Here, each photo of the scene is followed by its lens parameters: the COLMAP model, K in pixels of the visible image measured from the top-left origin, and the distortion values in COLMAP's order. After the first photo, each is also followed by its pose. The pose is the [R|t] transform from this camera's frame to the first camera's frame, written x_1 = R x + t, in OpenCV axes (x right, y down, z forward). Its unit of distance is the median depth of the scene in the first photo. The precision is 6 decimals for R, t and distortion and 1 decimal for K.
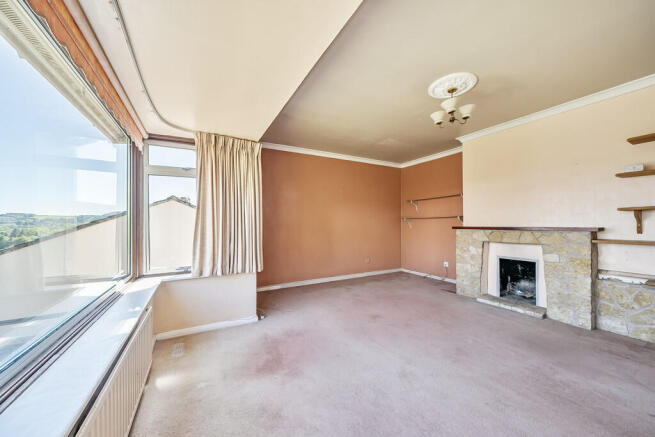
lens RADIAL K [[238.0, 0, 326.9], [0, 238.0, 220.9], [0, 0, 1]] dist [-0.002327, -0.000465]
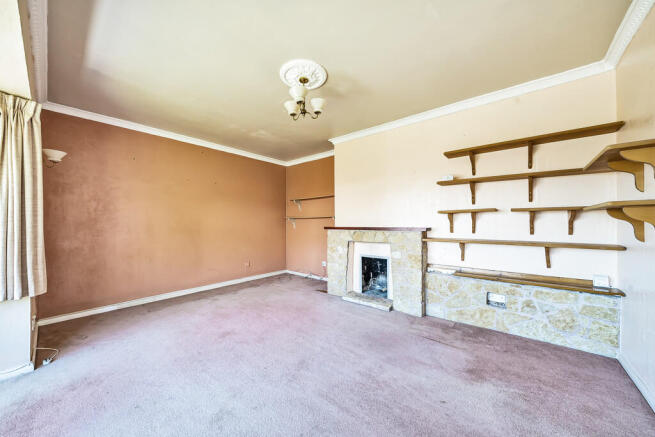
lens RADIAL K [[238.0, 0, 324.5], [0, 238.0, 220.3], [0, 0, 1]] dist [-0.002327, -0.000465]
pose [[0.929462, 0.007443, 0.368844, 0.207951], [-0.006746, 0.999972, -0.003178, -0.000228], [-0.368857, 0.000466, 0.929486, 0.085364]]
